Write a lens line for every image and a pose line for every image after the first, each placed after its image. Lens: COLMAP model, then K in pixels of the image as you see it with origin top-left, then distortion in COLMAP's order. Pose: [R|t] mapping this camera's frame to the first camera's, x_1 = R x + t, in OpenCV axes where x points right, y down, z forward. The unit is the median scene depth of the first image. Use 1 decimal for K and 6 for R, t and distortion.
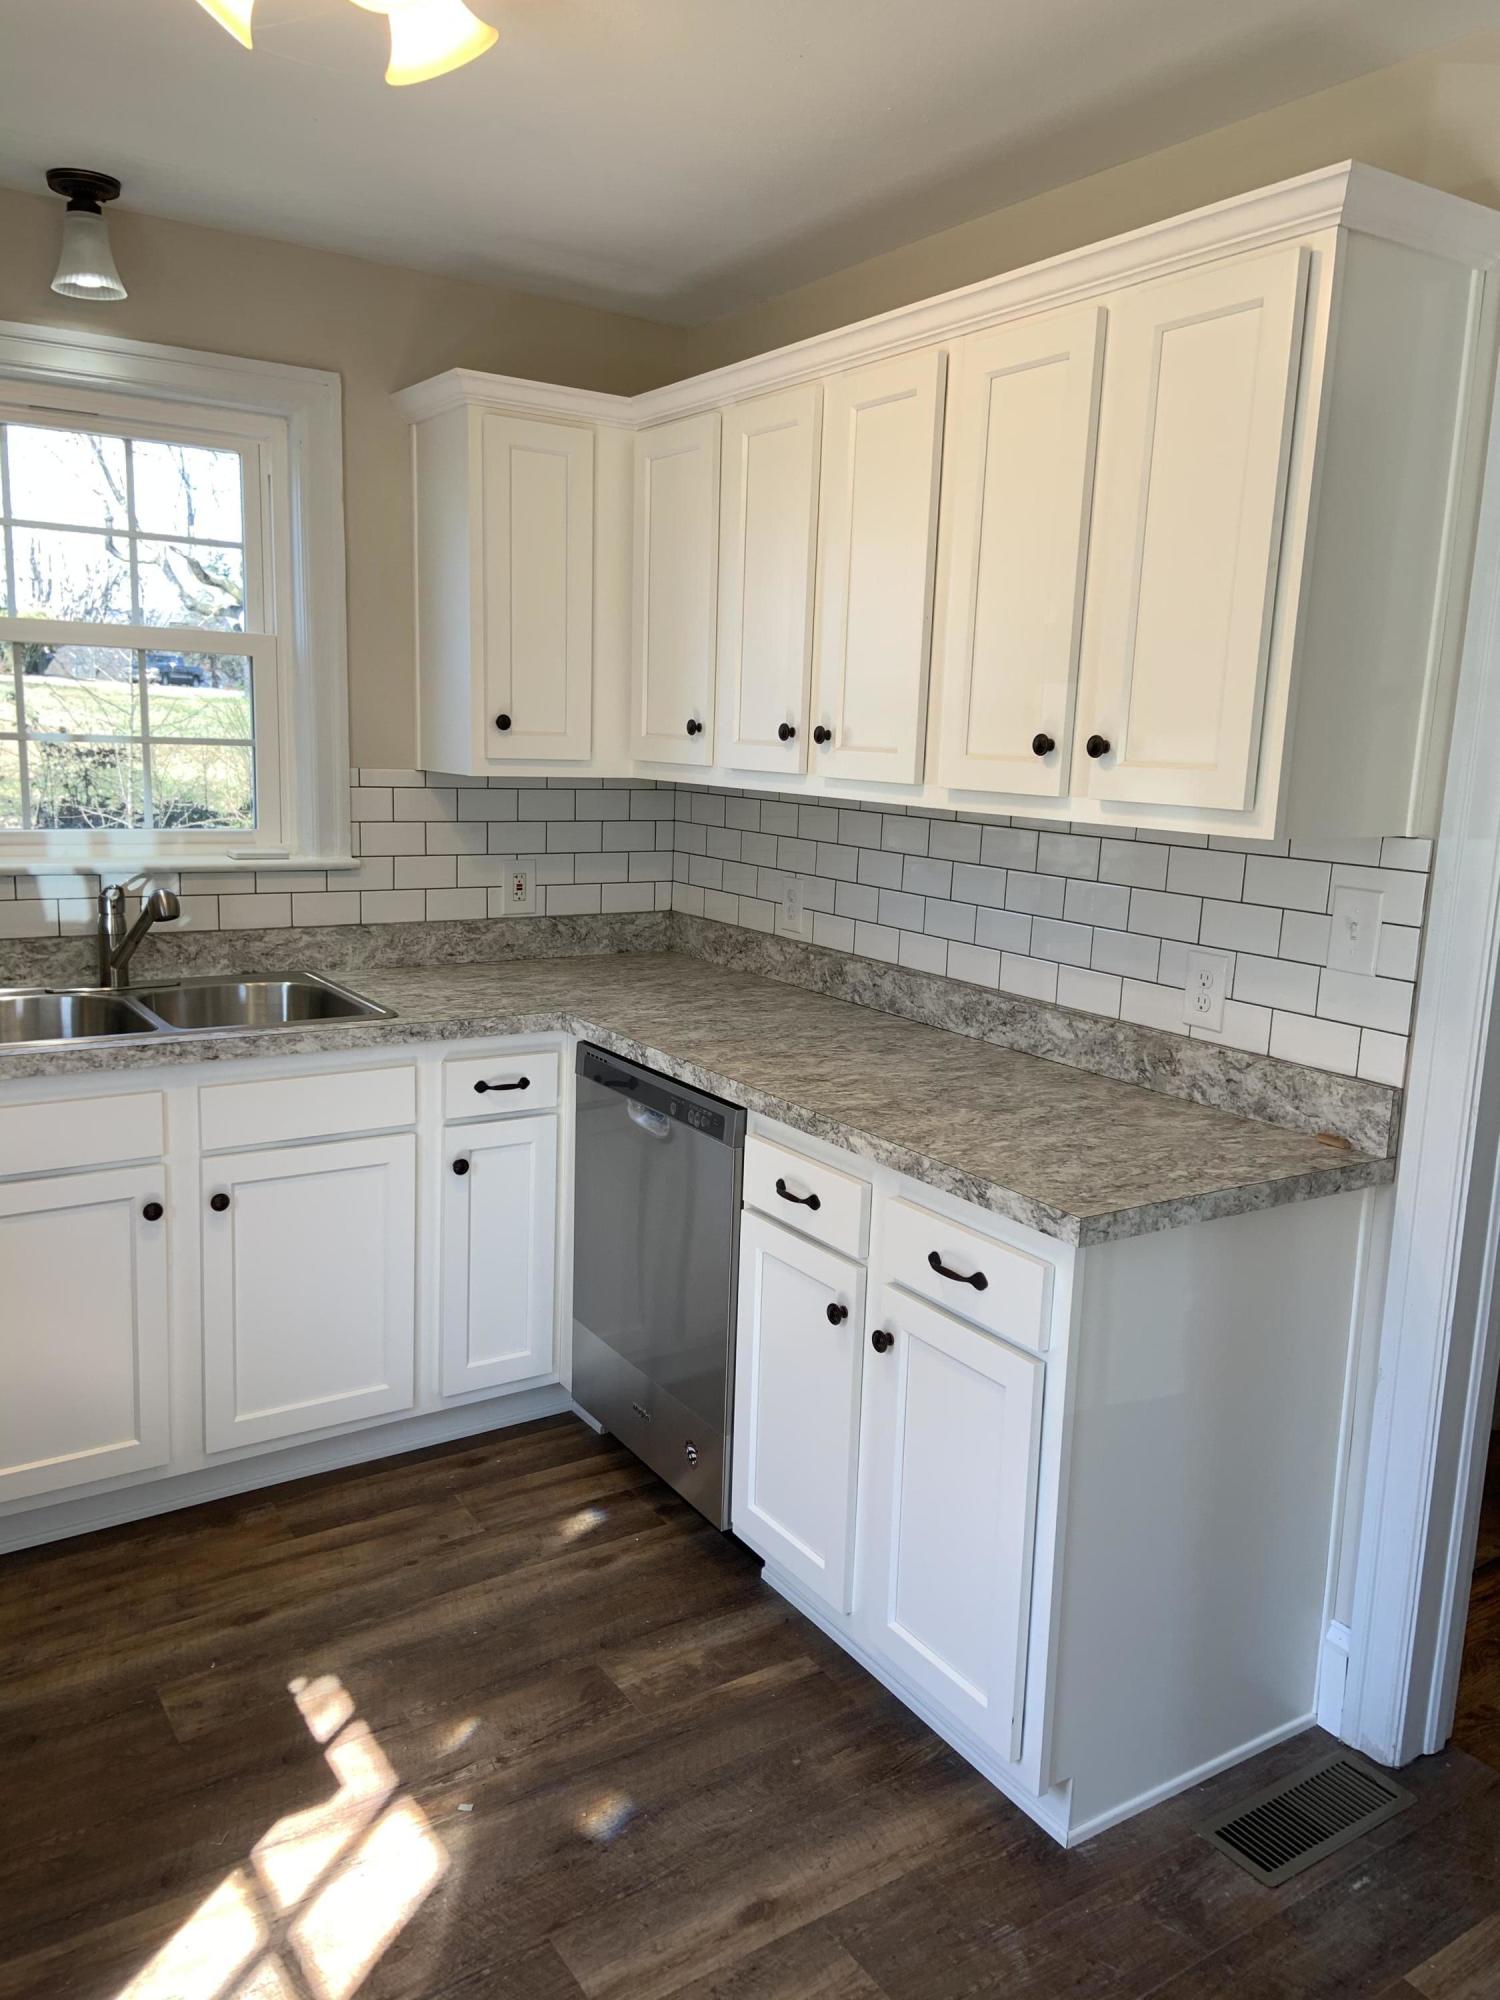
lens RADIAL K [[1494.4, 0, 749.7], [0, 1494.4, 992.7], [0, 0, 1]] dist [0.135683, -0.174637]
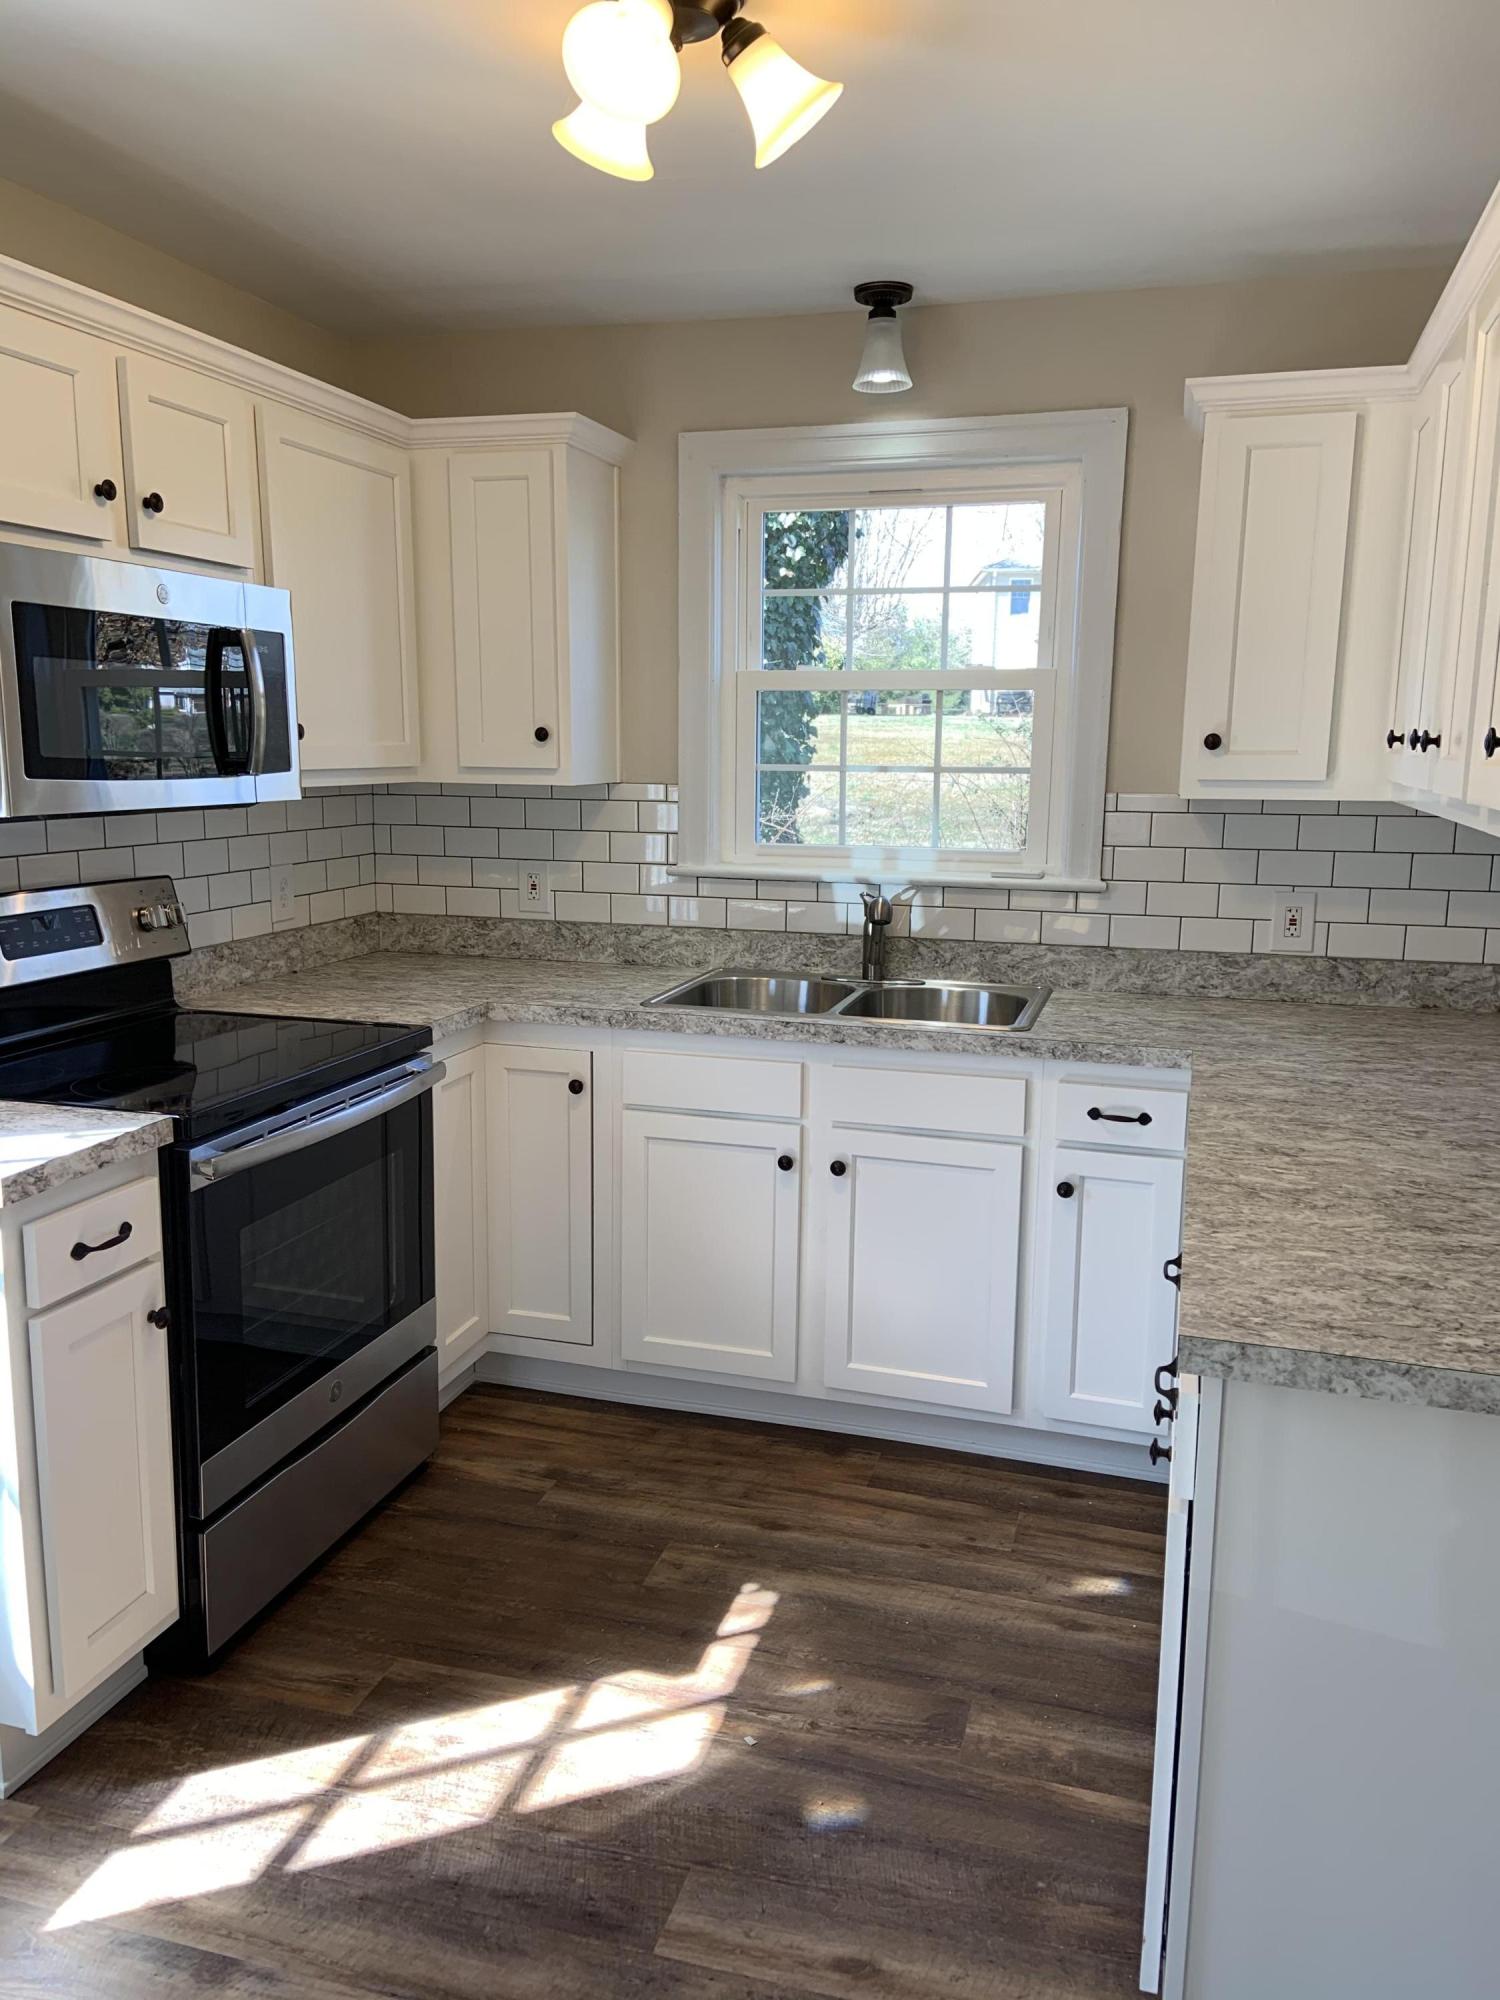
lens RADIAL K [[1494.2, 0, 753.9], [0, 1494.2, 1001.1], [0, 0, 1]] dist [0.123356, -0.151096]
pose [[0.645485, 0.104743, -0.756557, 0.471344], [-0.124031, 0.991779, 0.031487, -0.015248], [0.753635, 0.073512, 0.653169, 0.215537]]
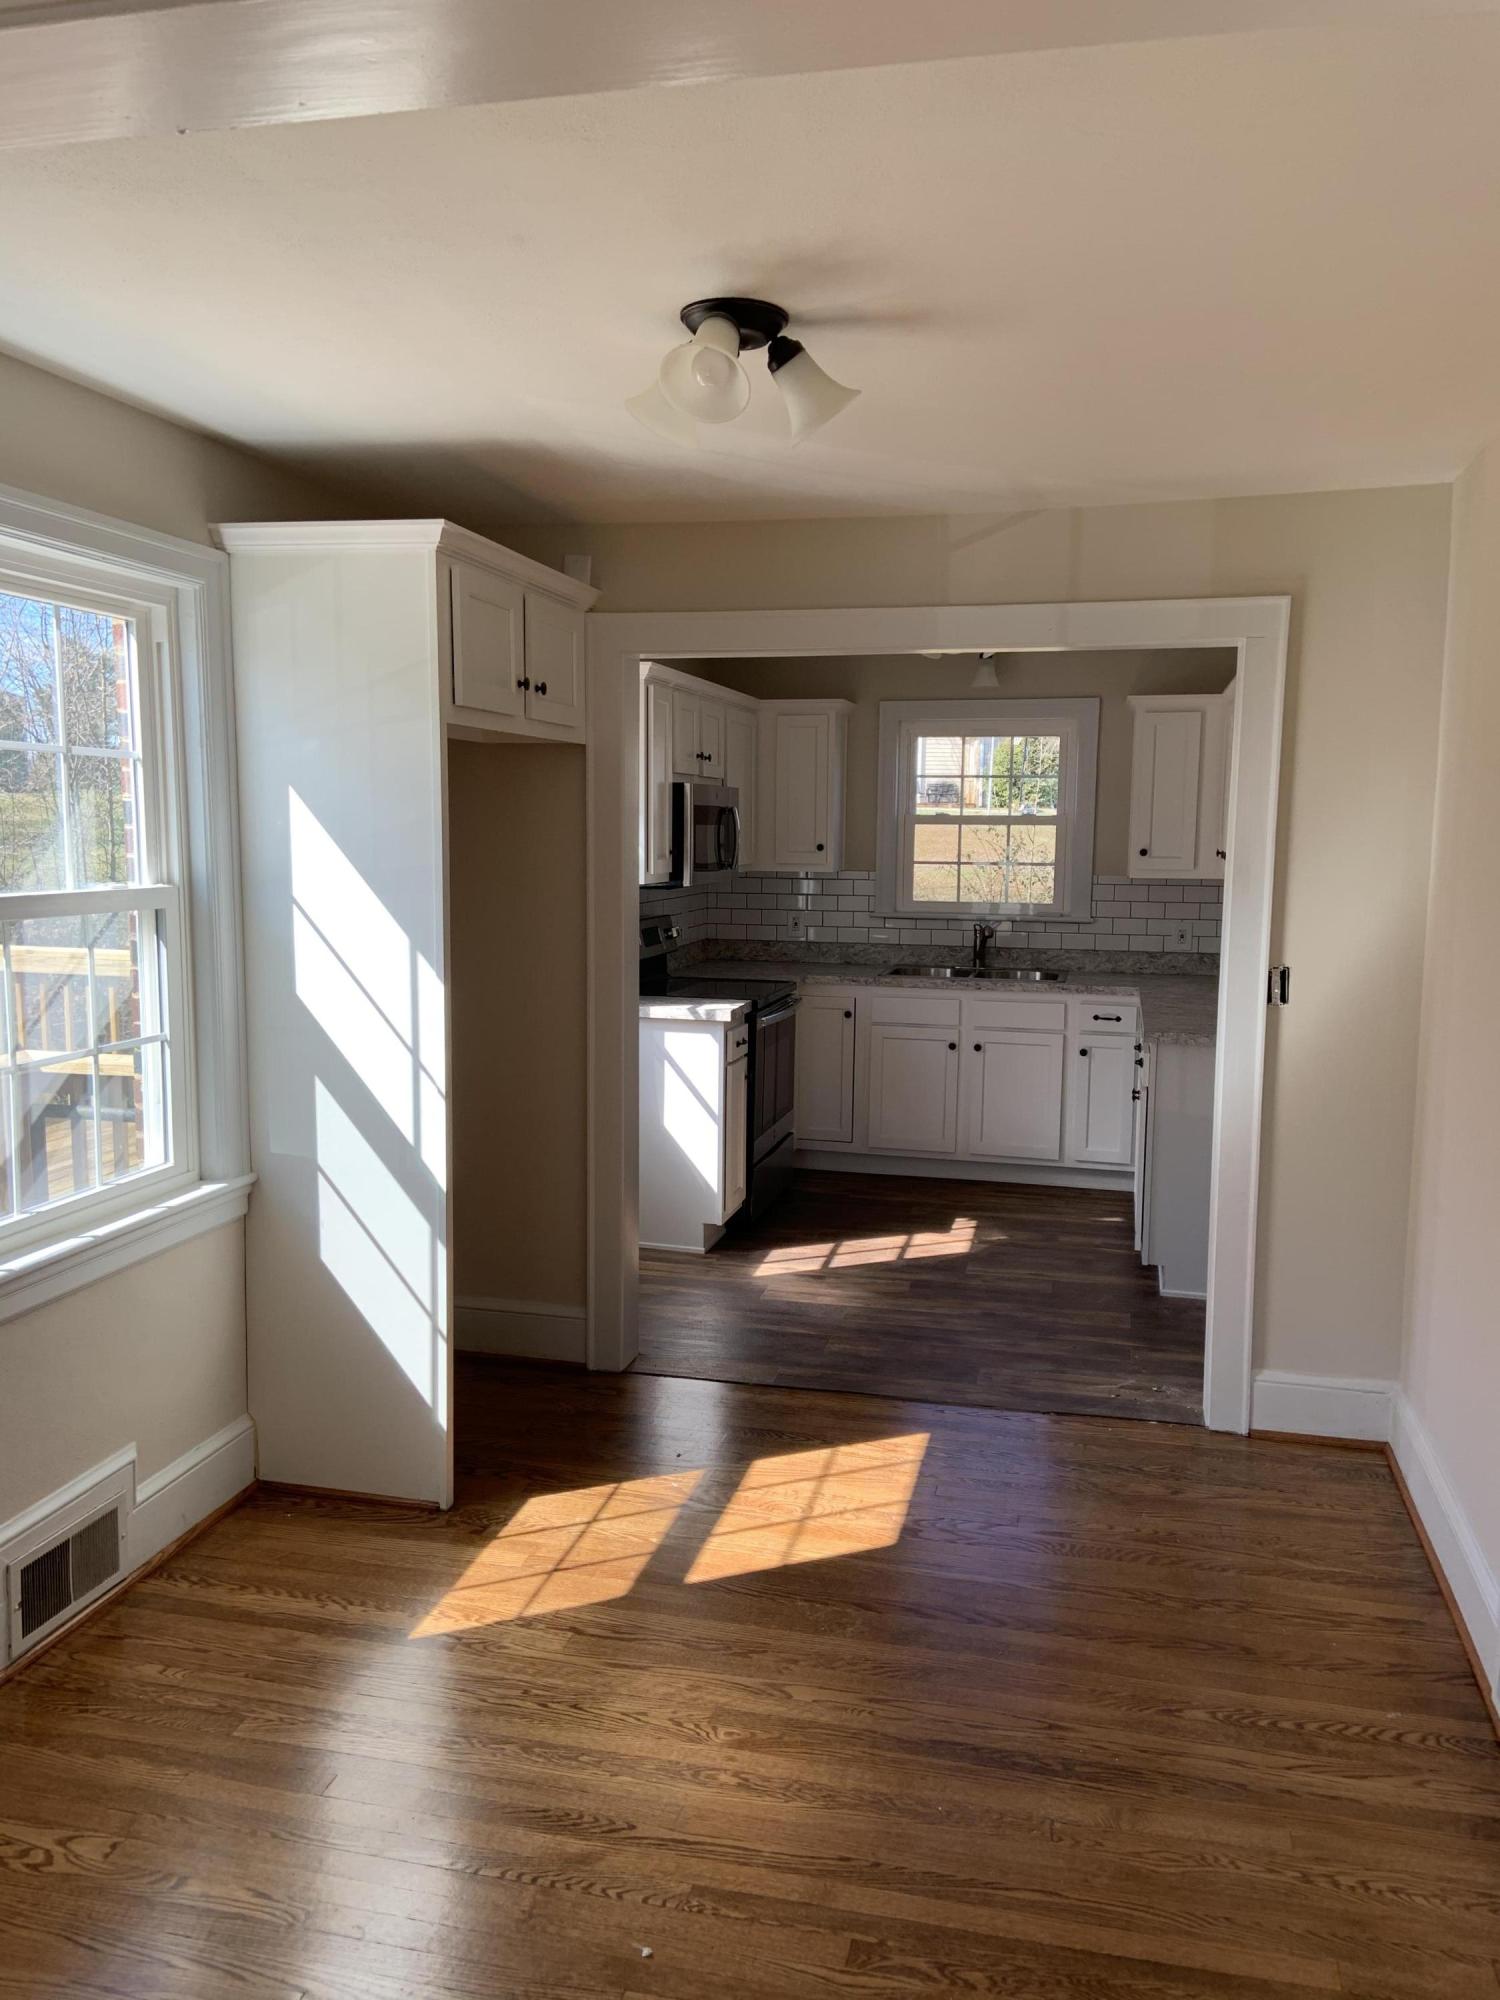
lens RADIAL K [[1494.4, 0, 749.7], [0, 1494.4, 992.7], [0, 0, 1]] dist [0.135683, -0.174637]
pose [[0.684174, 0.056584, -0.727121, 1.226545], [-0.117303, 0.992543, -0.033136, 0.181959], [0.719824, 0.107964, 0.685709, -1.002039]]
